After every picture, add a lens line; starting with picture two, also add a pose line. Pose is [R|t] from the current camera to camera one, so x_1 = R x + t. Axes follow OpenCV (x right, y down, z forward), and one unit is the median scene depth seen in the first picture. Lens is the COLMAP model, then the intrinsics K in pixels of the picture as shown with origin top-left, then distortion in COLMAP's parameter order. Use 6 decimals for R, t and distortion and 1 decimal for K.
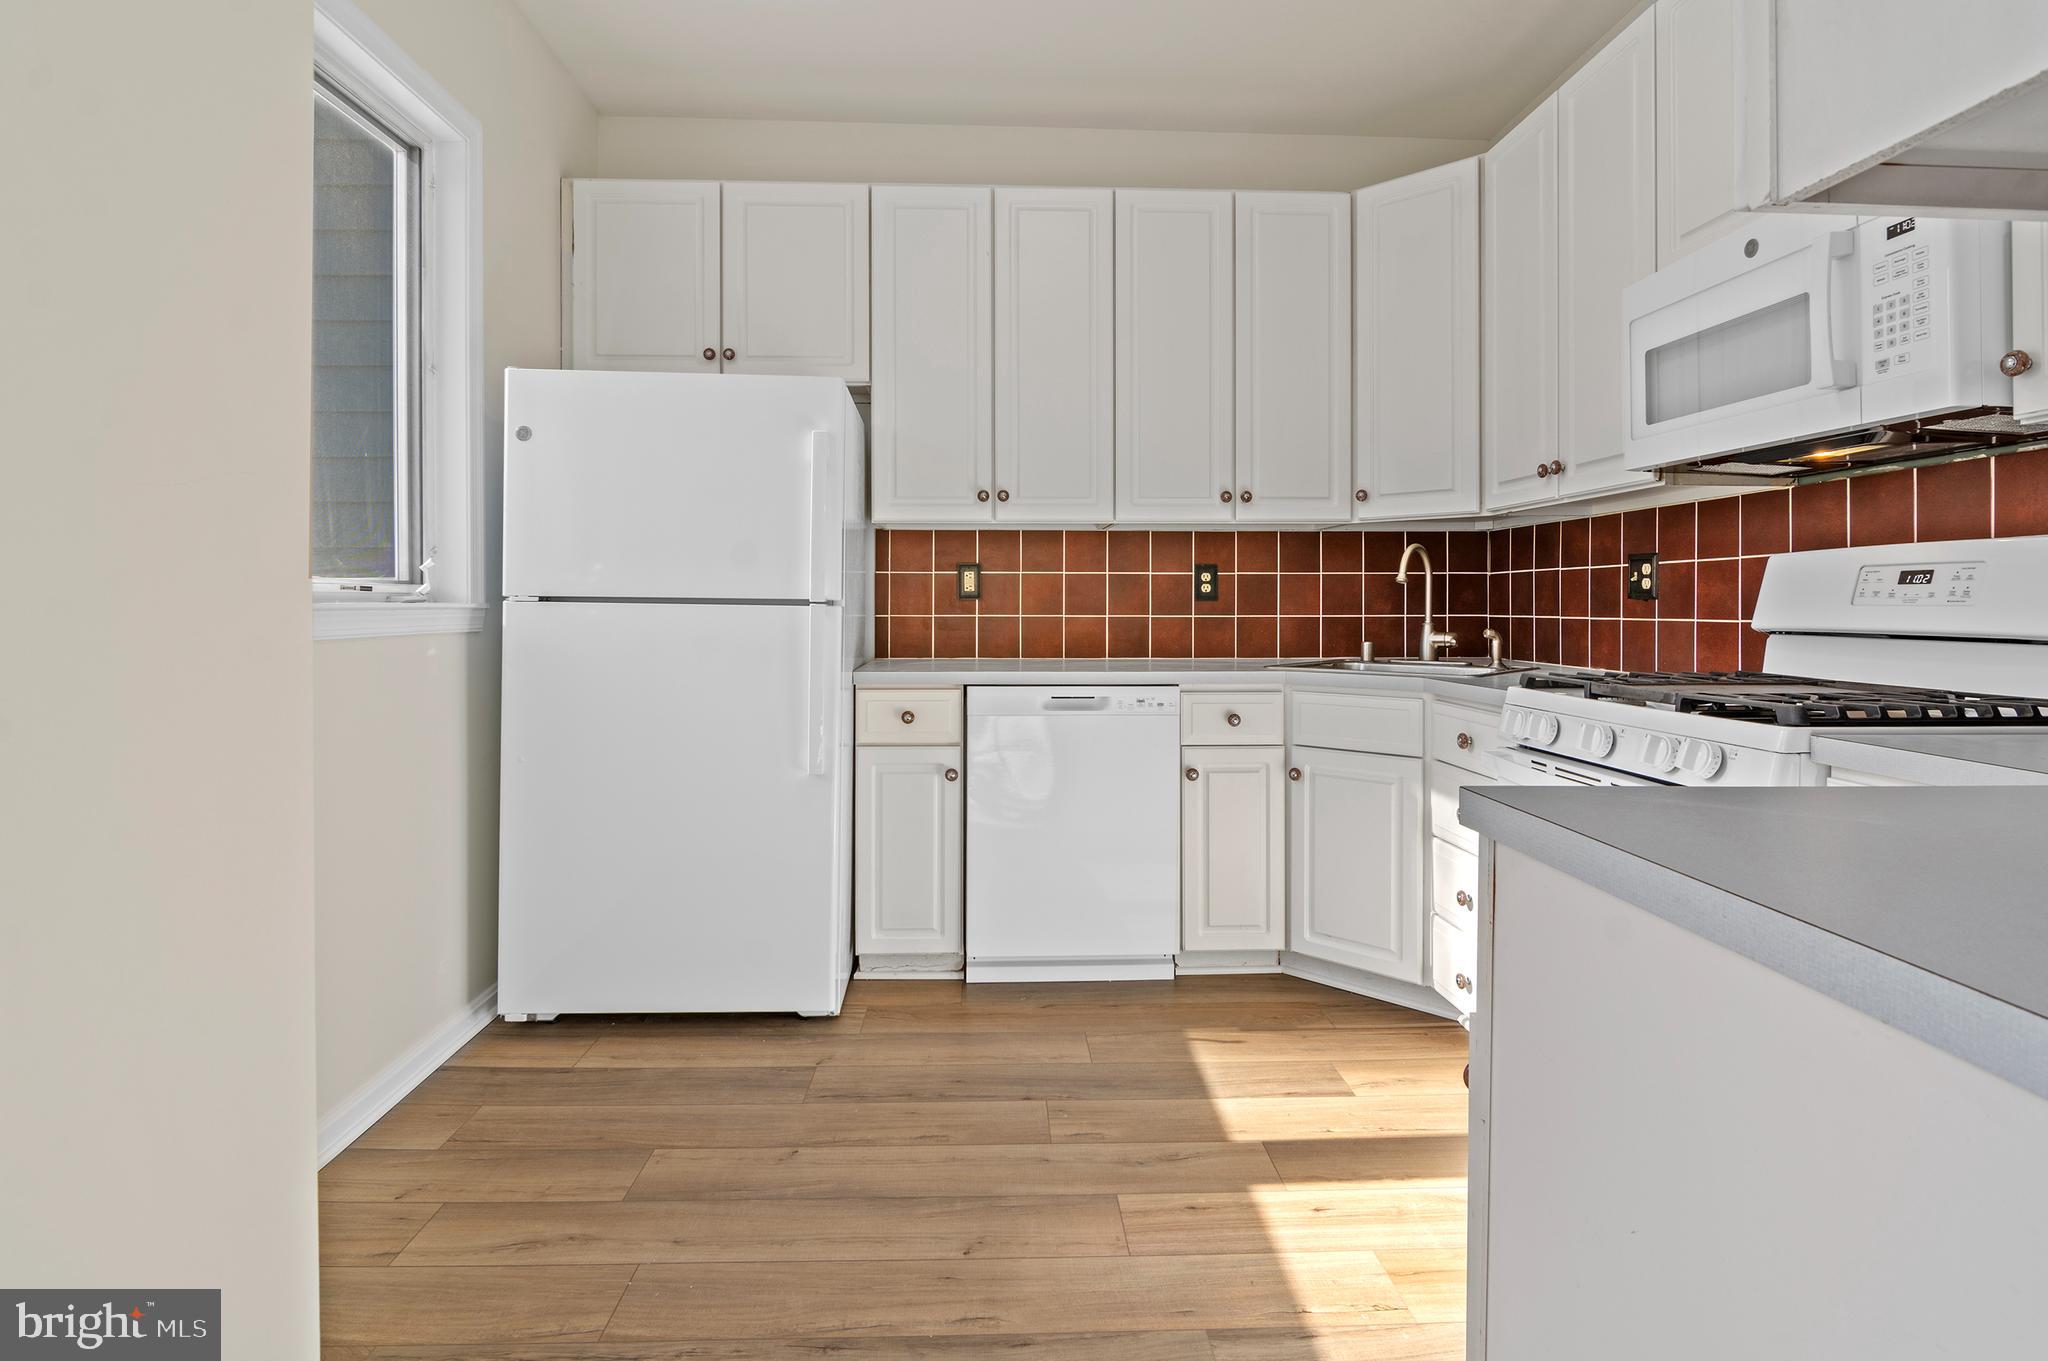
lens RADIAL K [[1024.5, 0, 1025.4], [0, 1024.5, 605.5], [0, 0, 1]] dist [-0.009067, -0.000346]
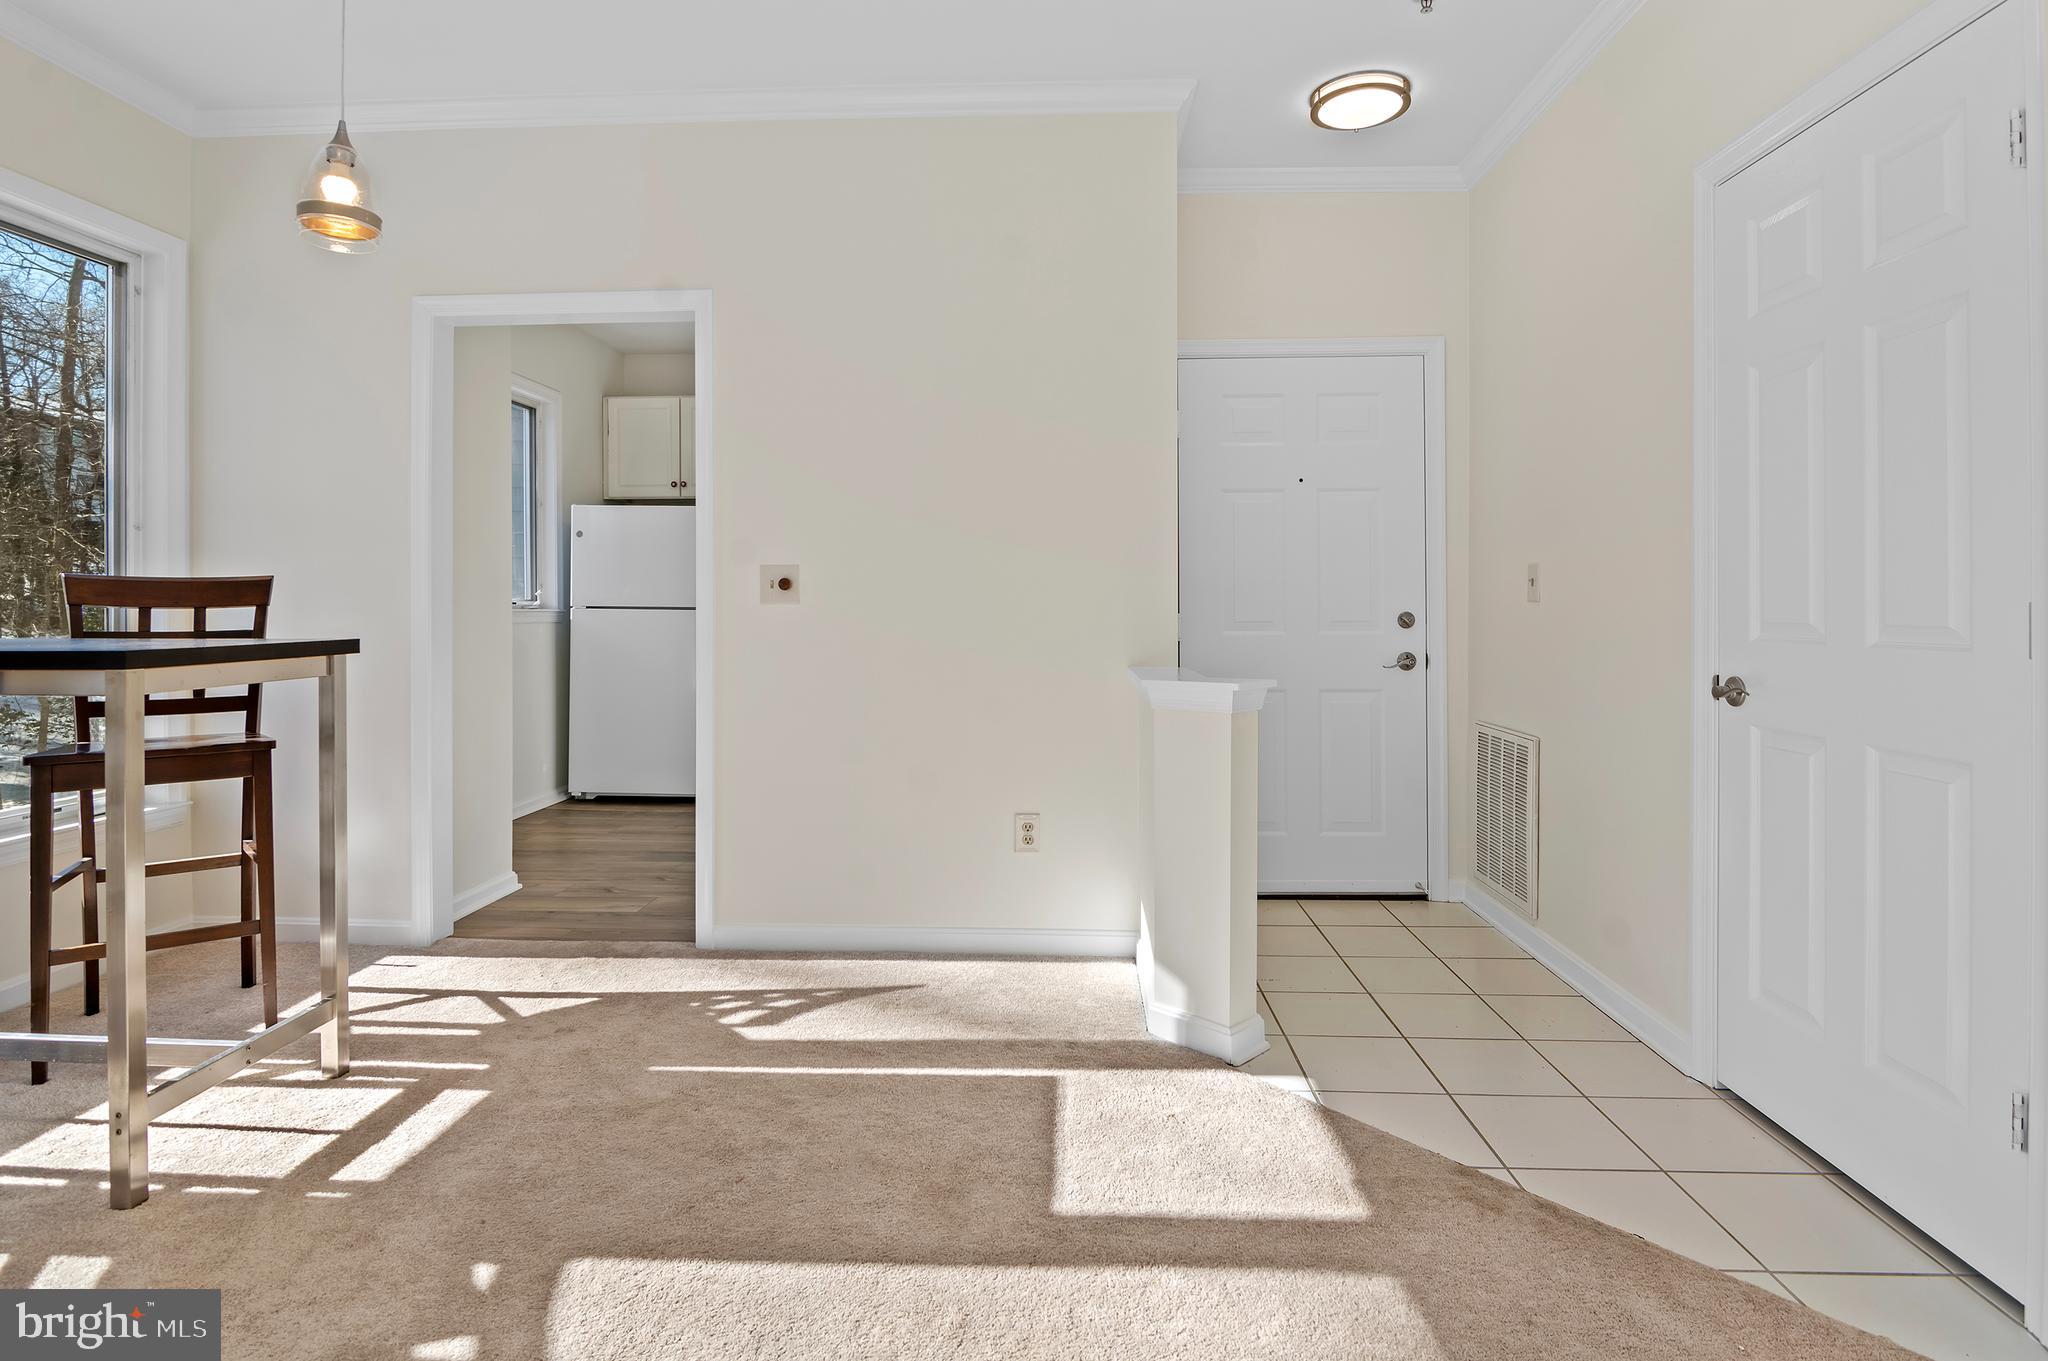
lens RADIAL K [[1024.5, 0, 1025.4], [0, 1024.5, 605.5], [0, 0, 1]] dist [-0.009067, -0.000346]
pose [[0.995534, -0.005474, -0.094250, 0.790119], [0.004968, 0.999972, -0.005606, 0.008454], [0.094278, 0.005113, 0.995533, -1.299723]]
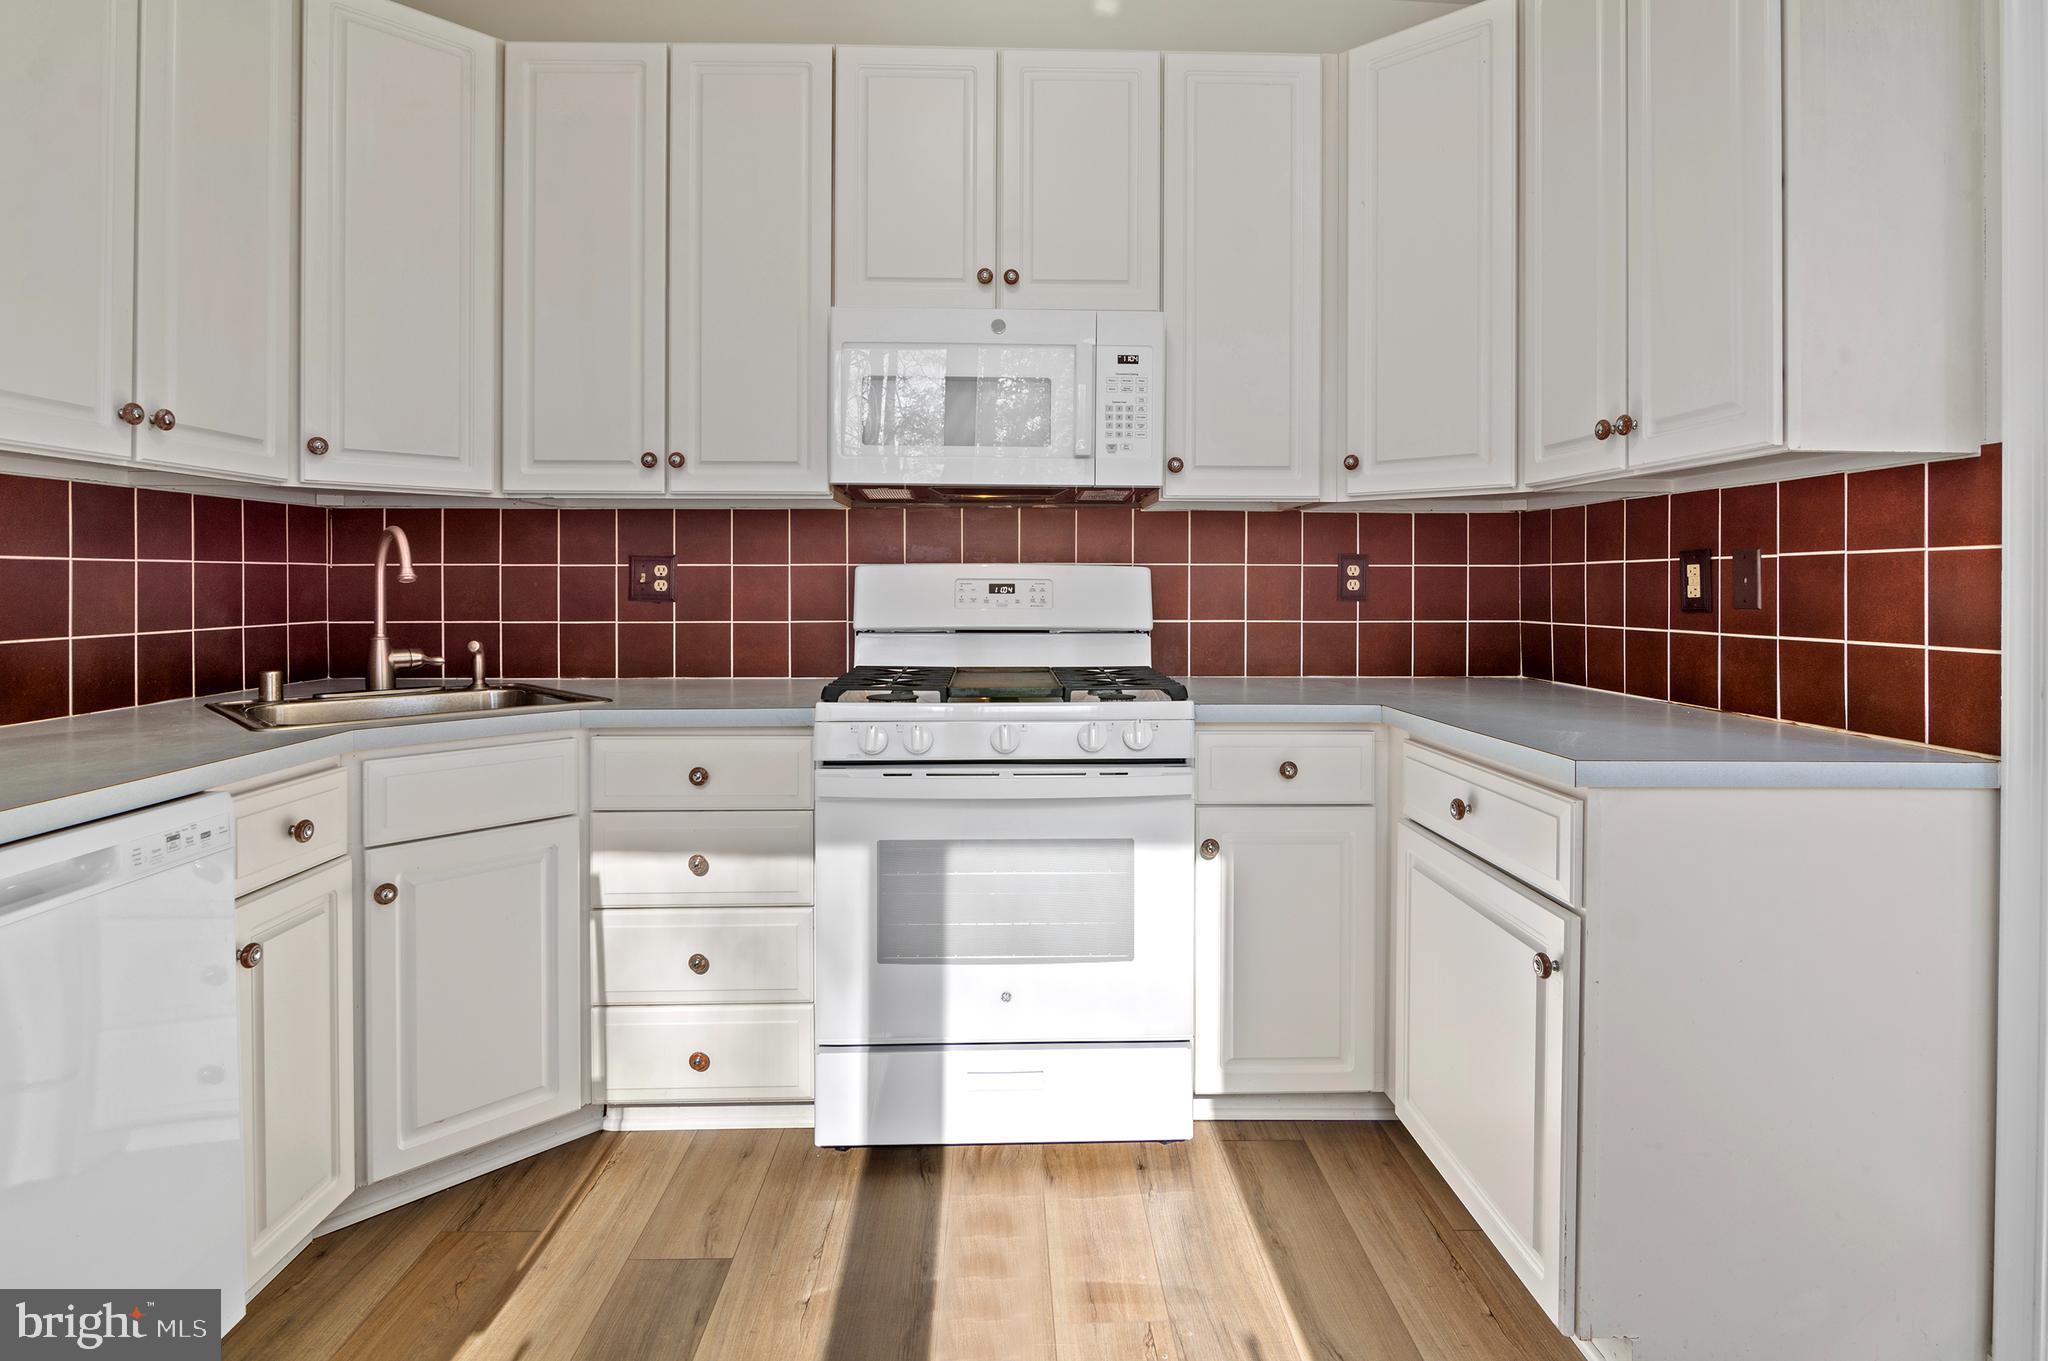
lens RADIAL K [[1025.8, 0, 1014.5], [0, 1025.8, 588.3], [0, 0, 1]] dist [-0.000420, -0.000726]
pose [[0.023906, -0.008163, 0.999681, -0.470614], [-0.000030, 0.999967, 0.008166, -0.034524], [-0.999714, -0.000226, 0.023905, 0.818153]]
